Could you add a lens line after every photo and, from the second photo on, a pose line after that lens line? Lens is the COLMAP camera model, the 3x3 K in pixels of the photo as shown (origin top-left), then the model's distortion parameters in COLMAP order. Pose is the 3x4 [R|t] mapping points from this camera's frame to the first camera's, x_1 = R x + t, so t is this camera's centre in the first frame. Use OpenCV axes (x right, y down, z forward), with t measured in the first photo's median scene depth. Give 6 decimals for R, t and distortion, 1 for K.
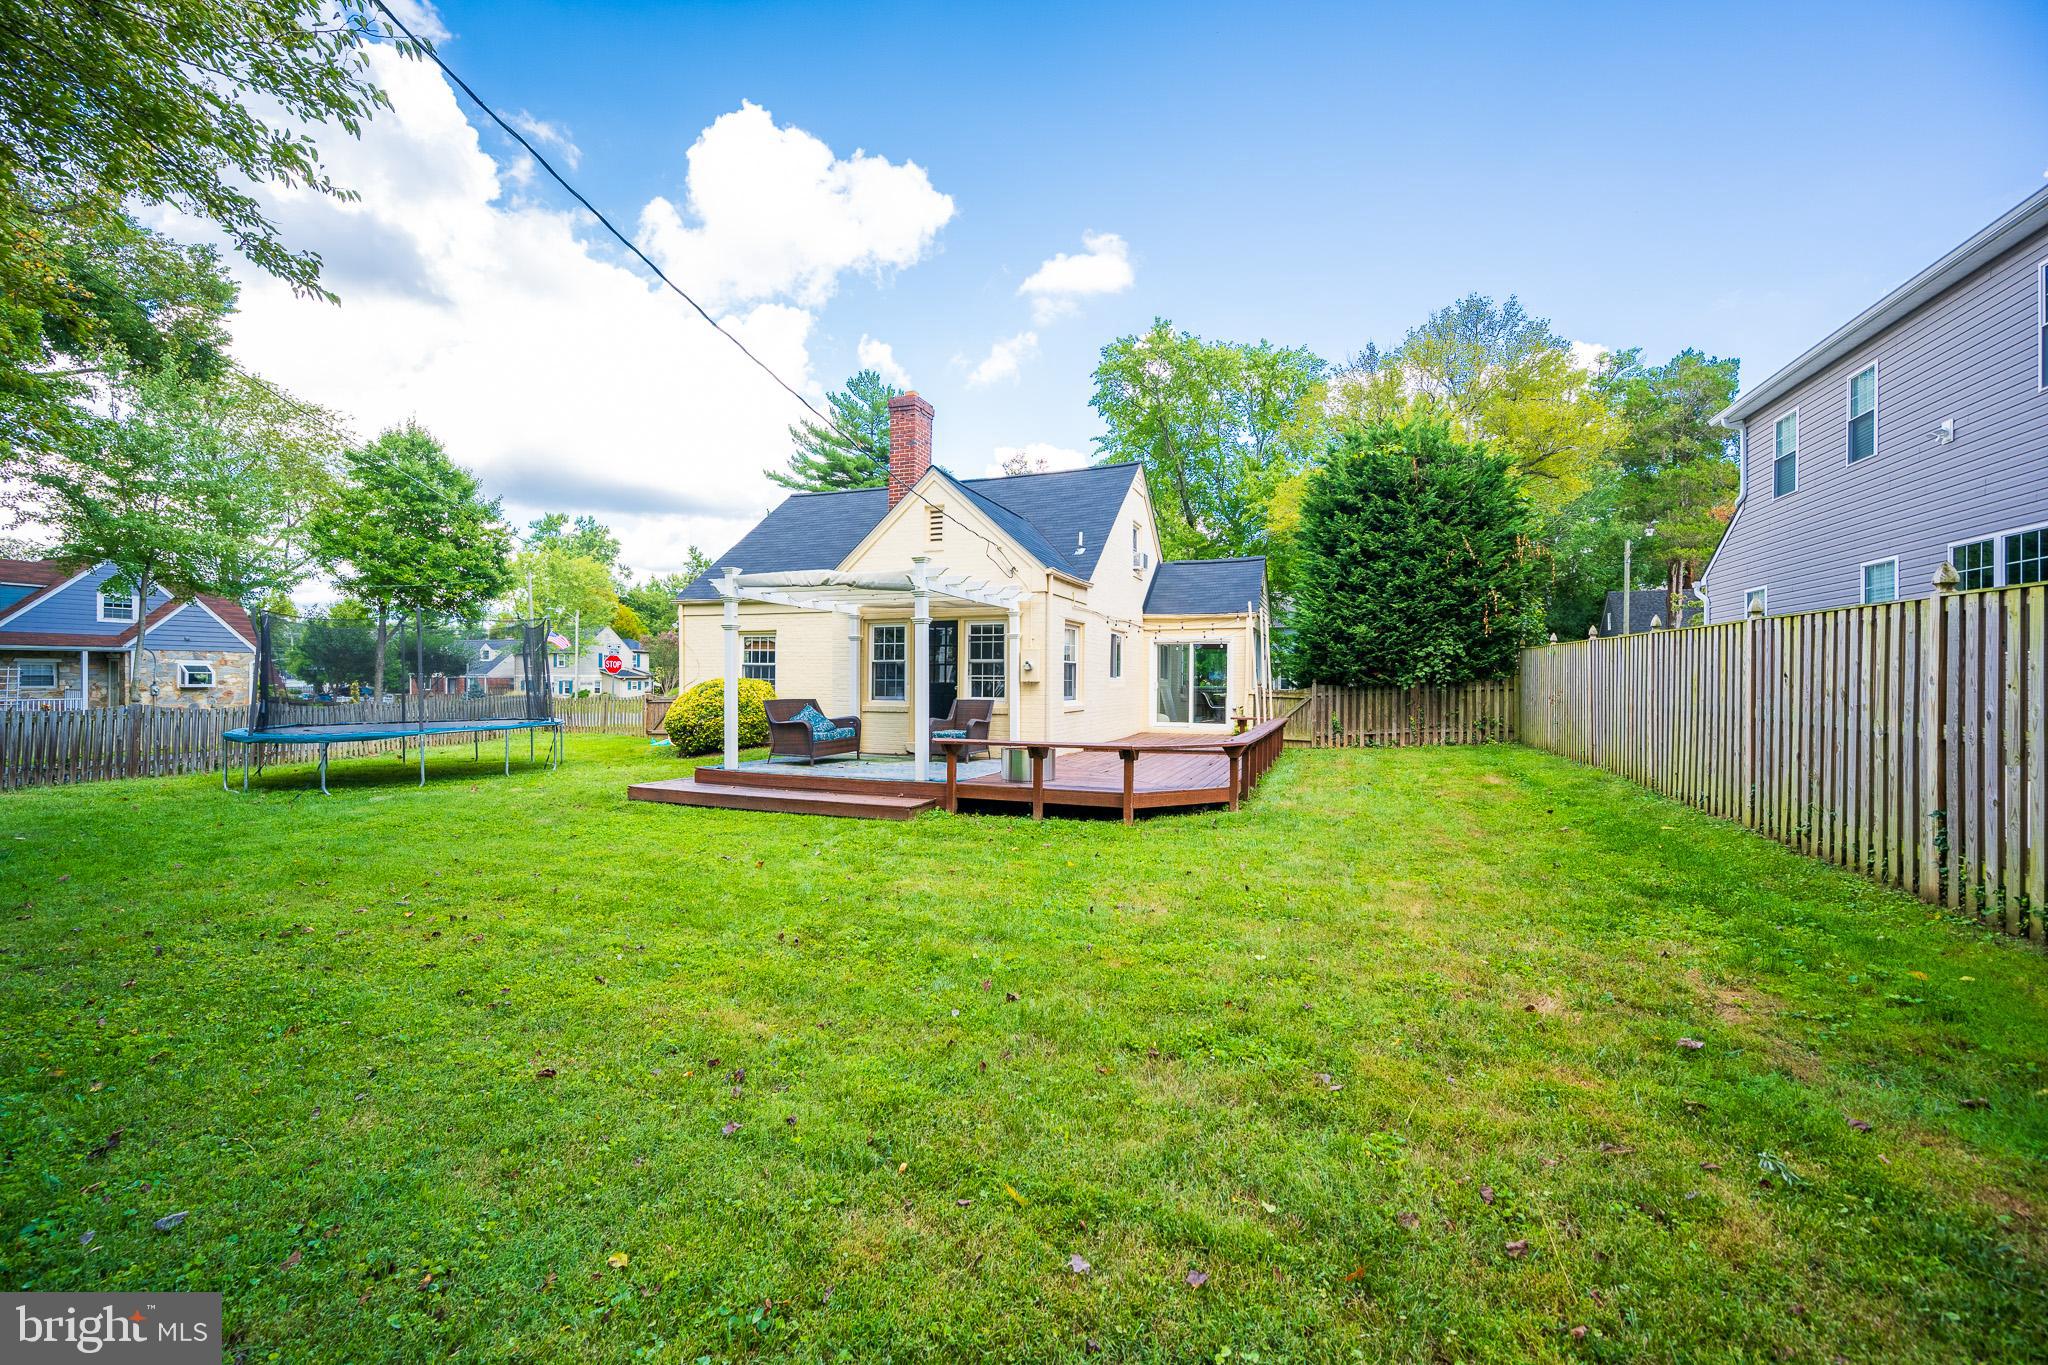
lens RADIAL K [[810.1, 0, 1027.4], [0, 810.1, 678.1], [0, 0, 1]] dist [-0.000330, -0.000062]
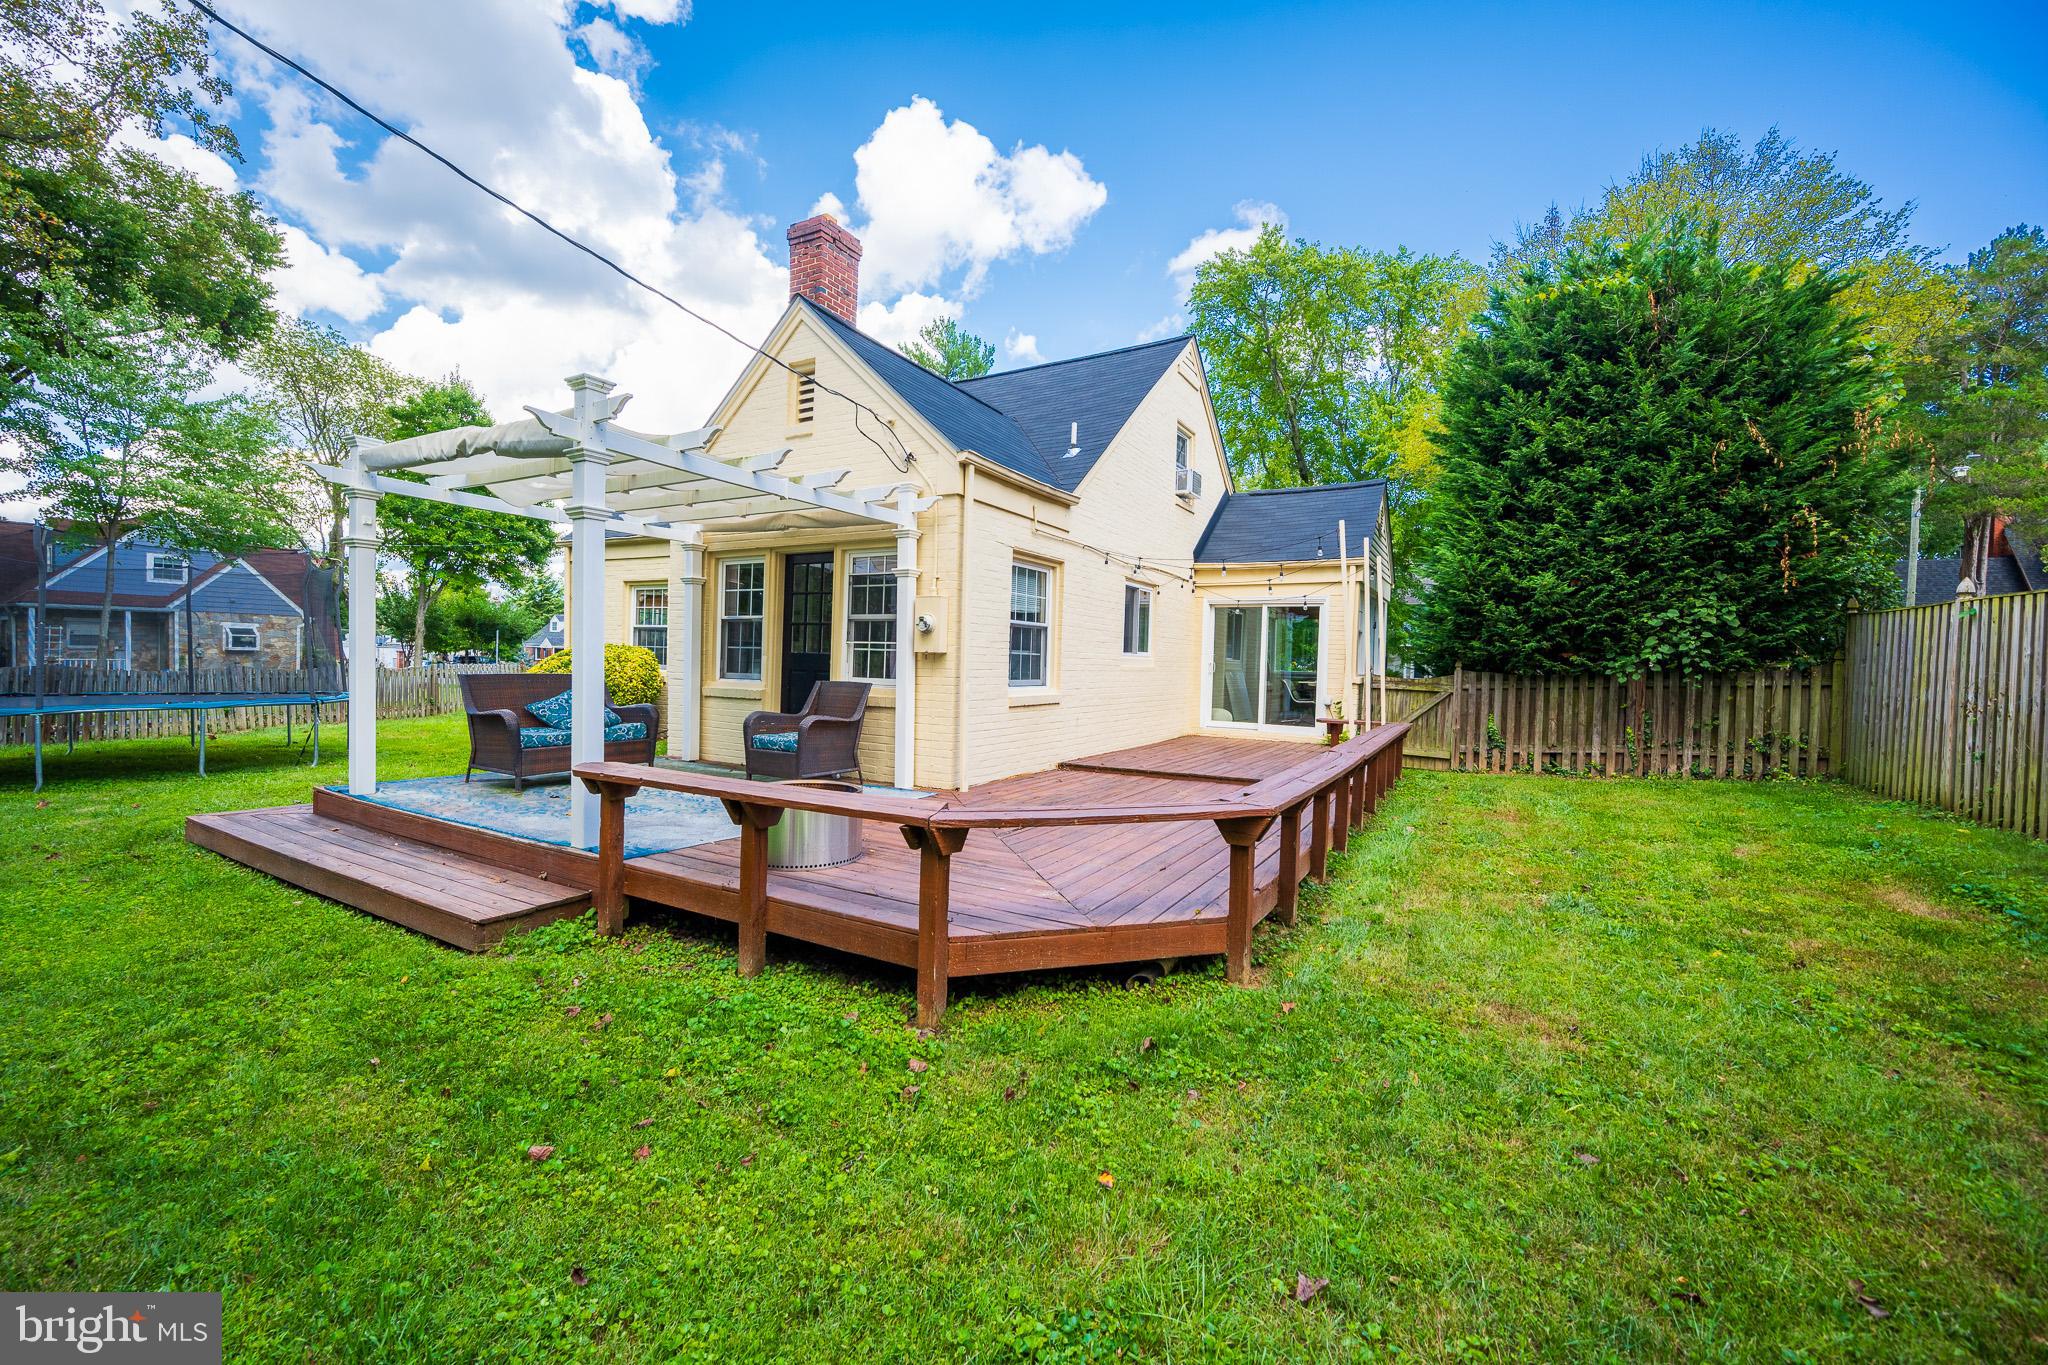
lens RADIAL K [[812.3, 0, 1023.0], [0, 812.3, 673.0], [0, 0, 1]] dist [-0.000767, 0.000050]
pose [[0.988634, 0.022251, -0.148689, 0.120179], [-0.019922, 0.999655, 0.017131, 0.006037], [0.149019, -0.013974, 0.988736, 0.344911]]
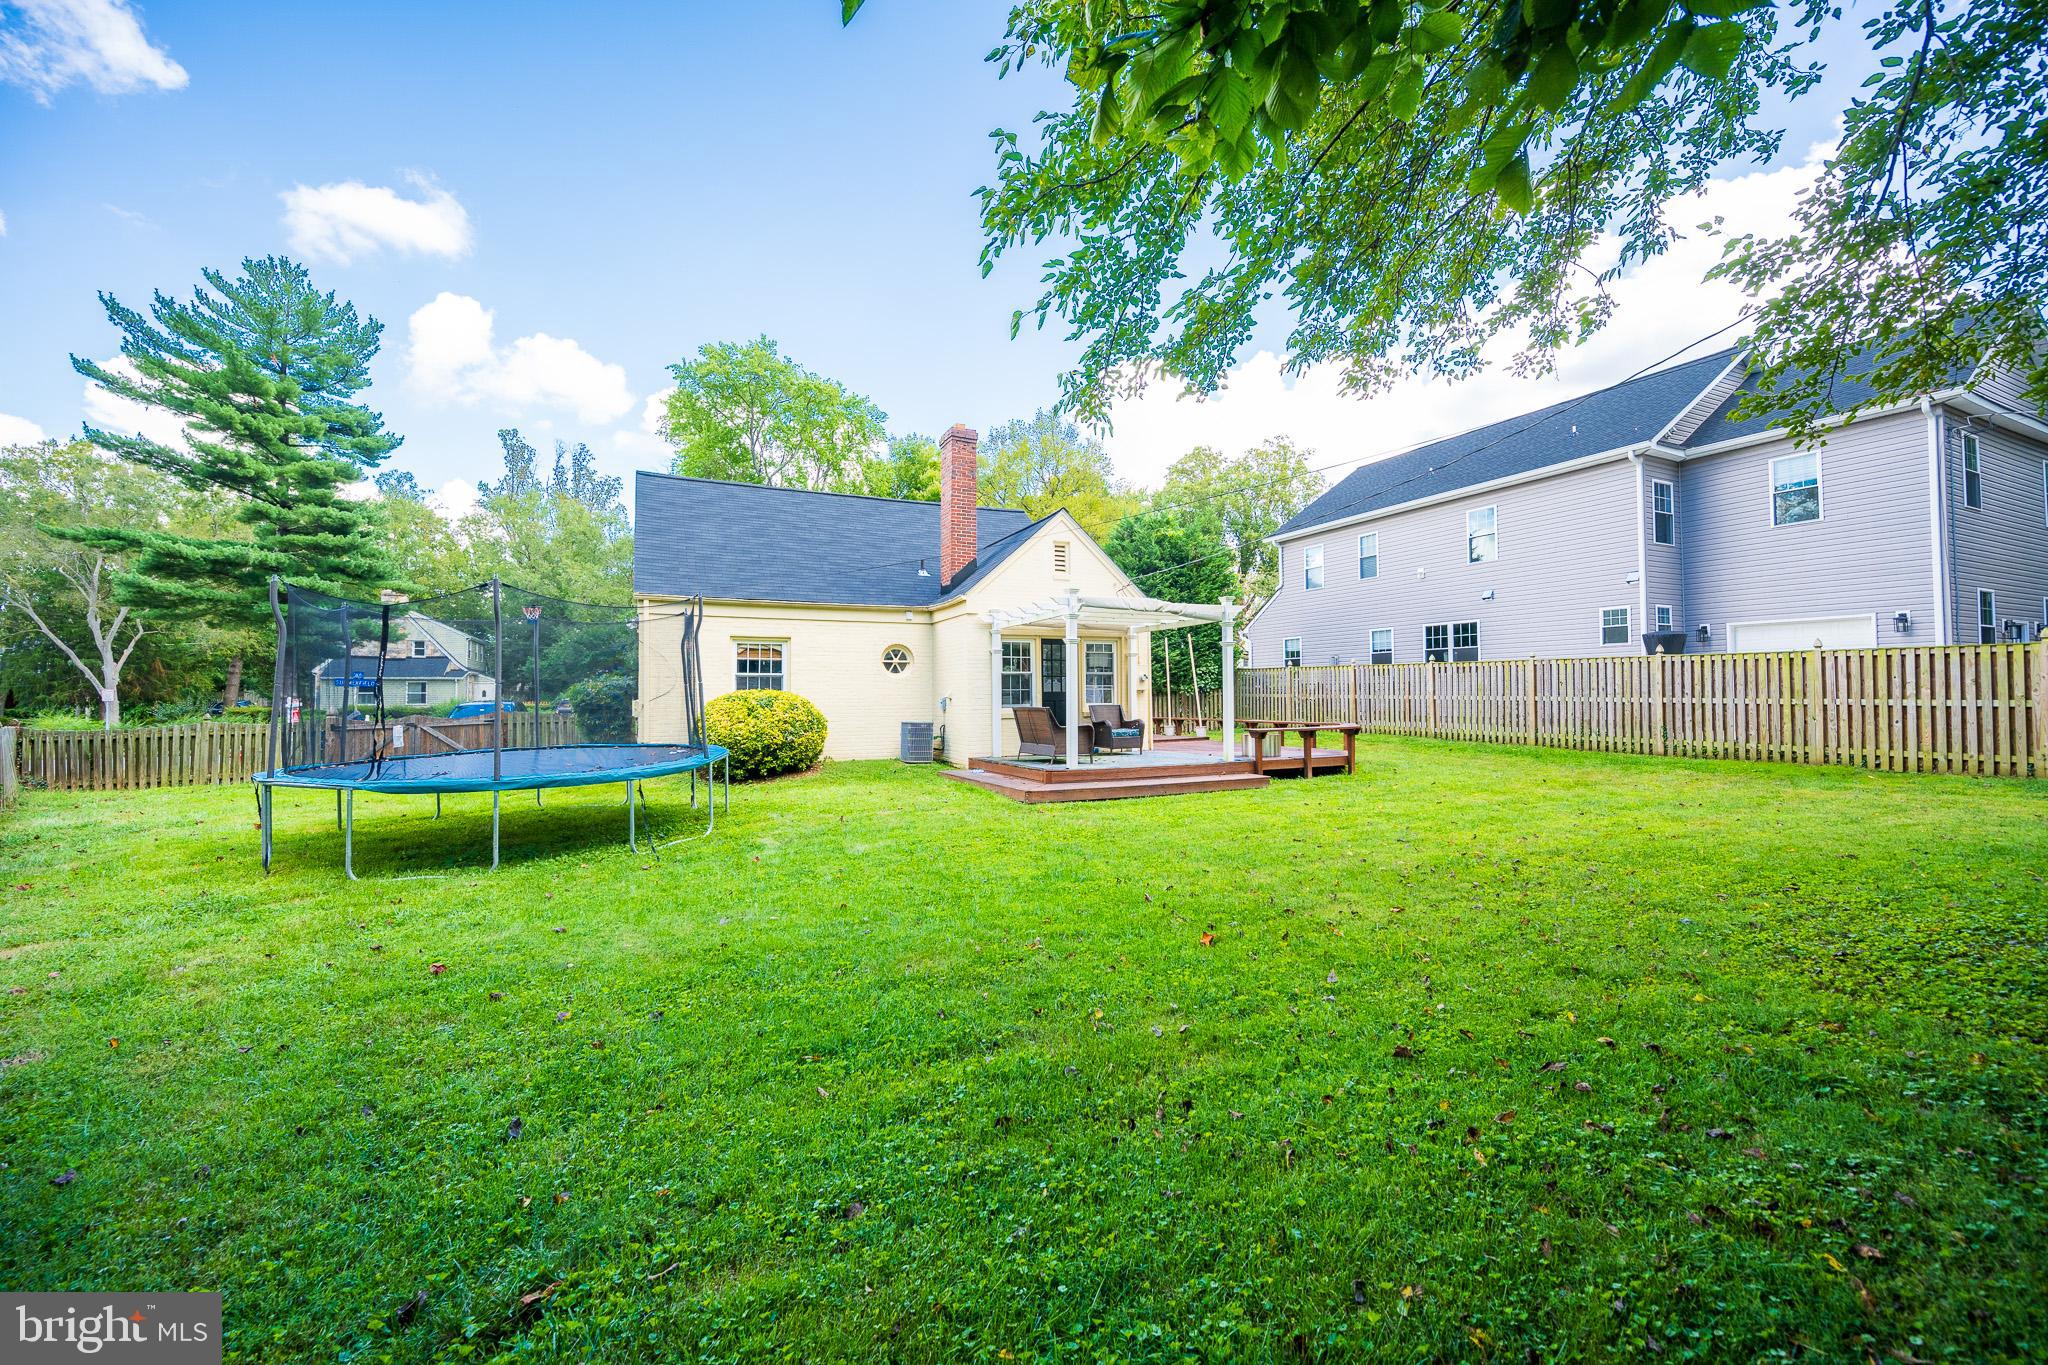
lens RADIAL K [[810.1, 0, 1027.4], [0, 810.1, 678.1], [0, 0, 1]] dist [-0.000330, -0.000062]
pose [[0.689061, 0.006130, 0.724678, -0.826071], [0.008781, 0.999820, -0.016807, 0.004530], [-0.724650, 0.017944, 0.688883, 0.186795]]
